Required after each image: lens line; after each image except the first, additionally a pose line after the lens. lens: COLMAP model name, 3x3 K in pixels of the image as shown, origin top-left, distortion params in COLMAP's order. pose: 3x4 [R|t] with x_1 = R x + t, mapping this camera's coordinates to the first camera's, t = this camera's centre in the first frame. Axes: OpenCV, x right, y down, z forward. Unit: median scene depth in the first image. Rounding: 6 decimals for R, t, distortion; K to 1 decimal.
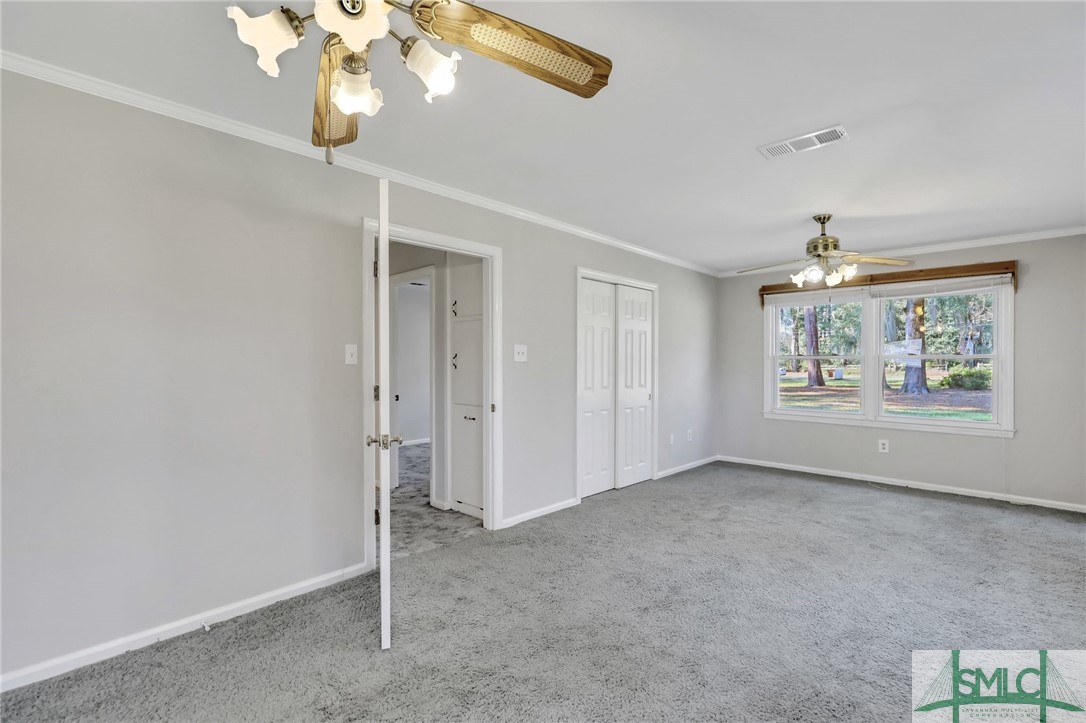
lens RADIAL K [[494.6, 0, 549.4], [0, 494.6, 366.7], [0, 0, 1]] dist [-0.003418, 0.001459]
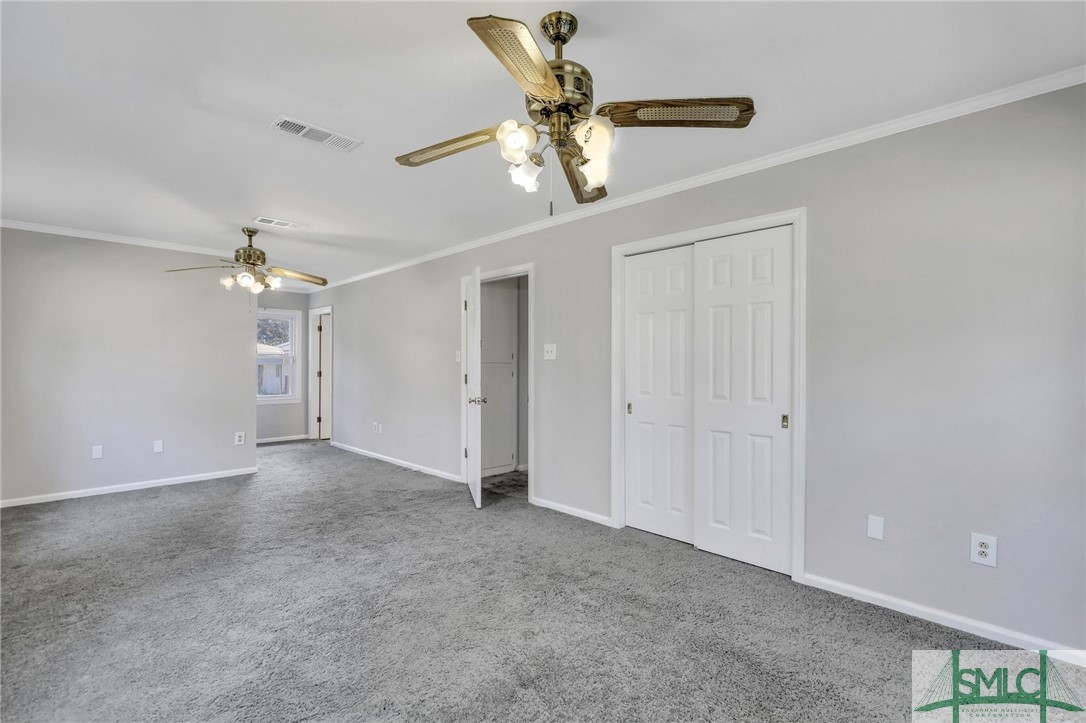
lens RADIAL K [[494.6, 0, 540.6], [0, 494.6, 364.4], [0, 0, 1]] dist [-0.003418, 0.001459]
pose [[-0.038314, 0.002648, -0.999262, 0.990236], [-0.006300, 0.999976, 0.002892, -0.002332], [0.999246, 0.006406, -0.038297, 0.991489]]
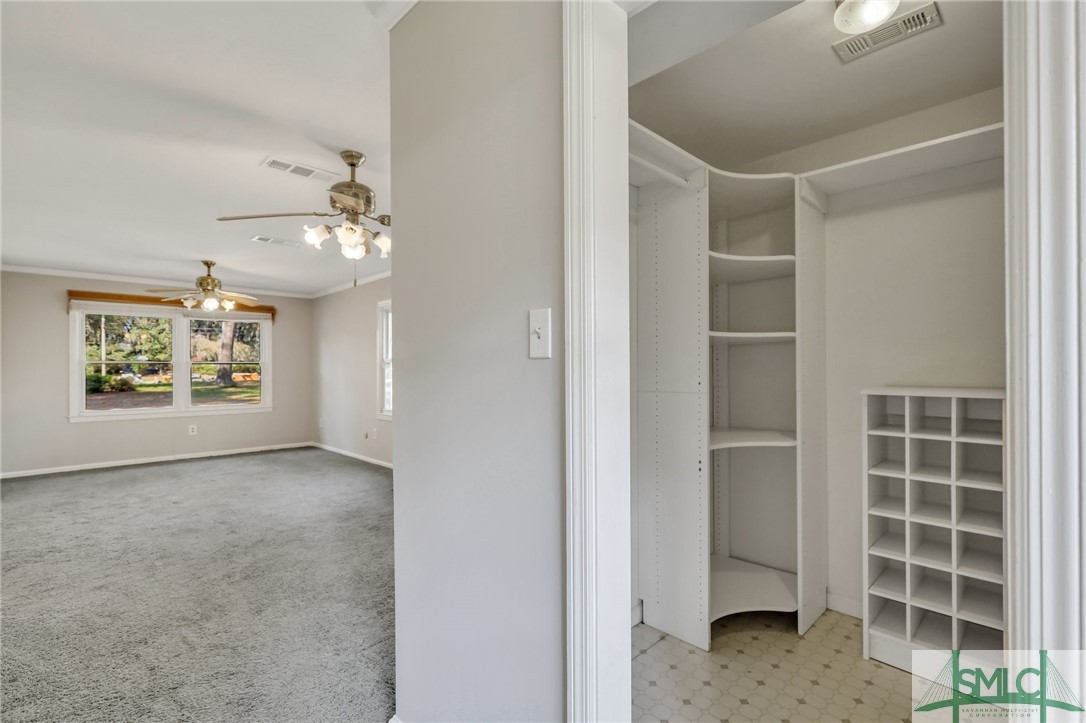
lens RADIAL K [[494.6, 0, 547.0], [0, 494.6, 363.8], [0, 0, 1]] dist [-0.003418, 0.001459]
pose [[0.051557, 0.002055, 0.998668, -0.789445], [0.012384, 0.999920, -0.002697, -0.001190], [-0.998593, 0.012507, 0.051528, -0.022620]]
